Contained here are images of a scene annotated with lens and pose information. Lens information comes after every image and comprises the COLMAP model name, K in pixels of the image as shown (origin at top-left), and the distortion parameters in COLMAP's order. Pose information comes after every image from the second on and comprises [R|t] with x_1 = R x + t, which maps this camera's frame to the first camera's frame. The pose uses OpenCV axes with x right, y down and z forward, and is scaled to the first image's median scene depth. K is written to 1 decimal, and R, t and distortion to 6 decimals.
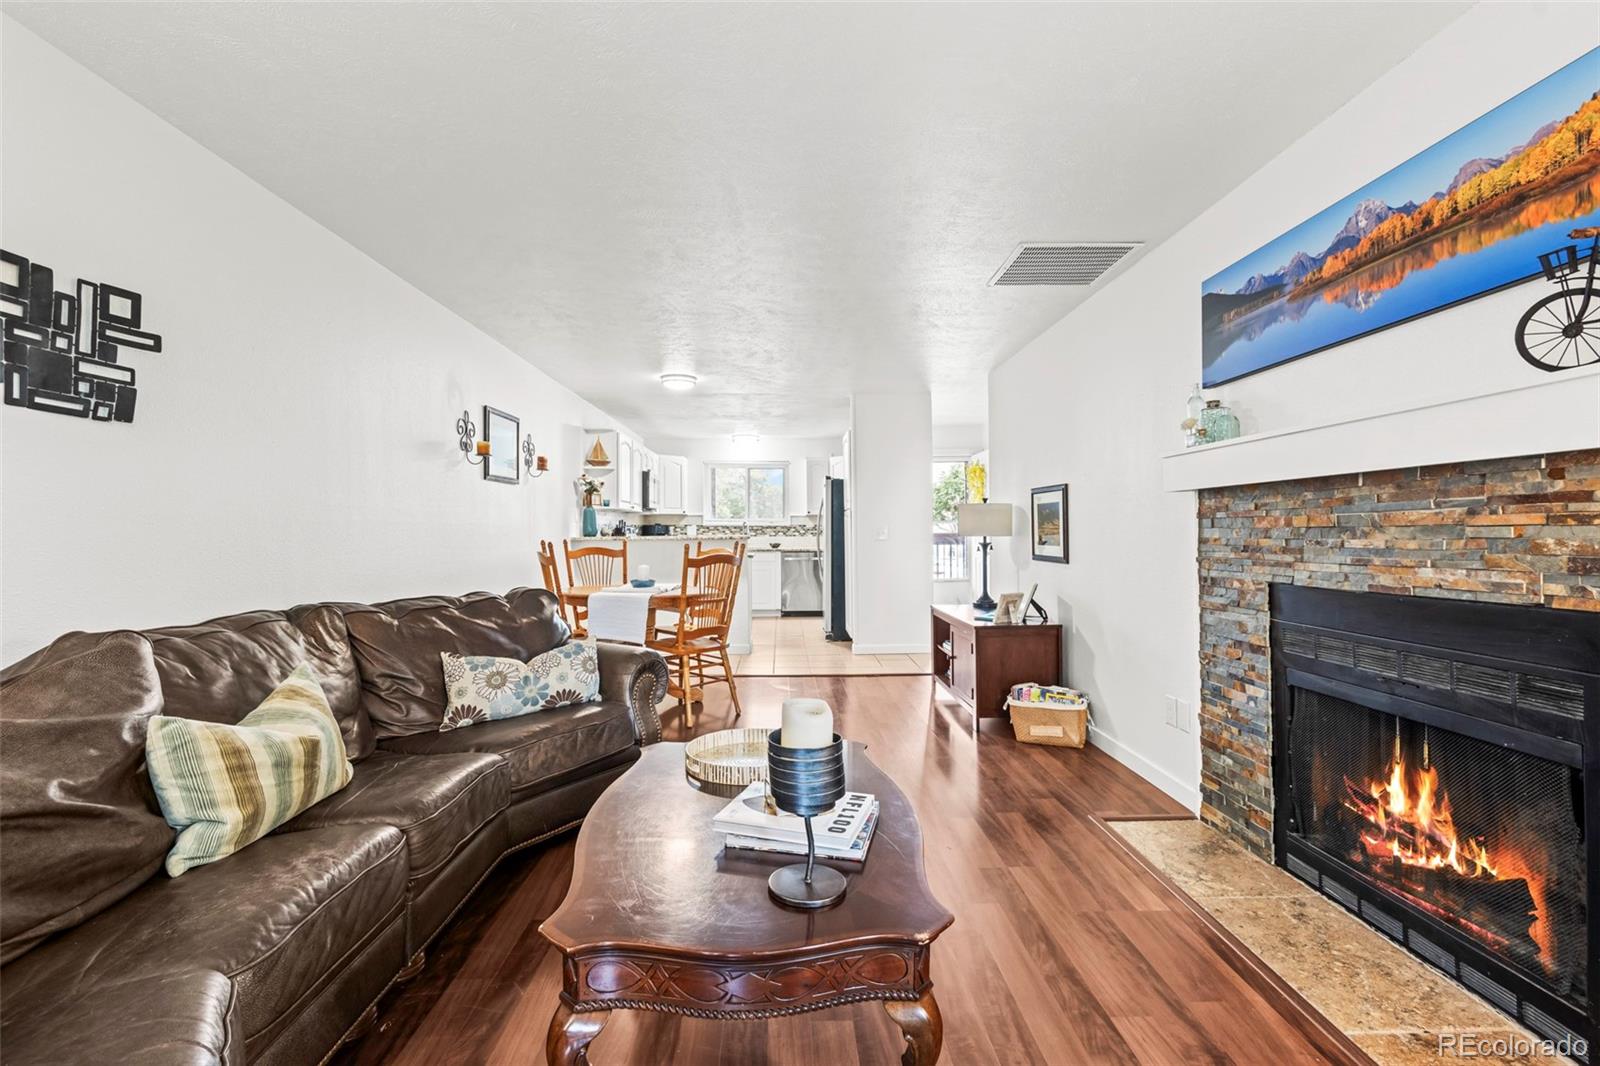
lens RADIAL K [[734.2, 0, 798.0], [0, 734.2, 530.8], [0, 0, 1]] dist [0.010965, -0.001235]
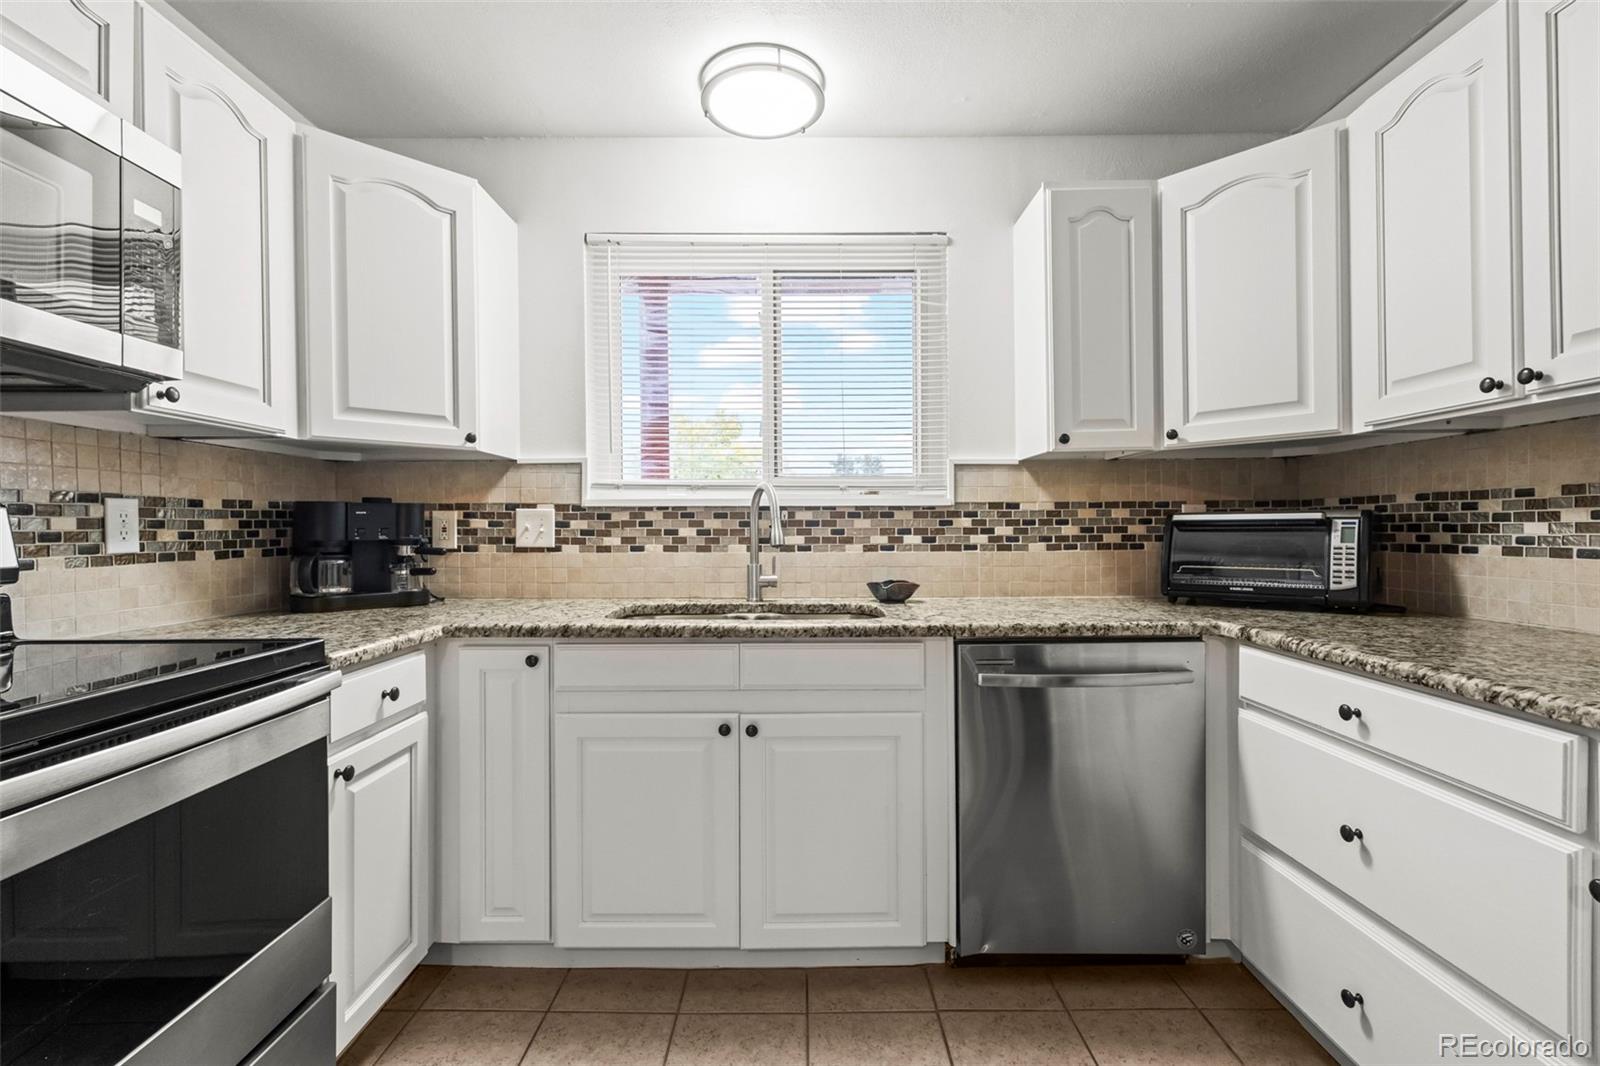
lens RADIAL K [[734.2, 0, 801.0], [0, 734.2, 531.5], [0, 0, 1]] dist [0.010965, -0.001235]
pose [[0.999935, -0.004109, -0.010665, -0.207091], [0.004138, 0.999988, 0.002697, 0.002106], [0.010653, -0.002741, 0.999939, 2.795158]]
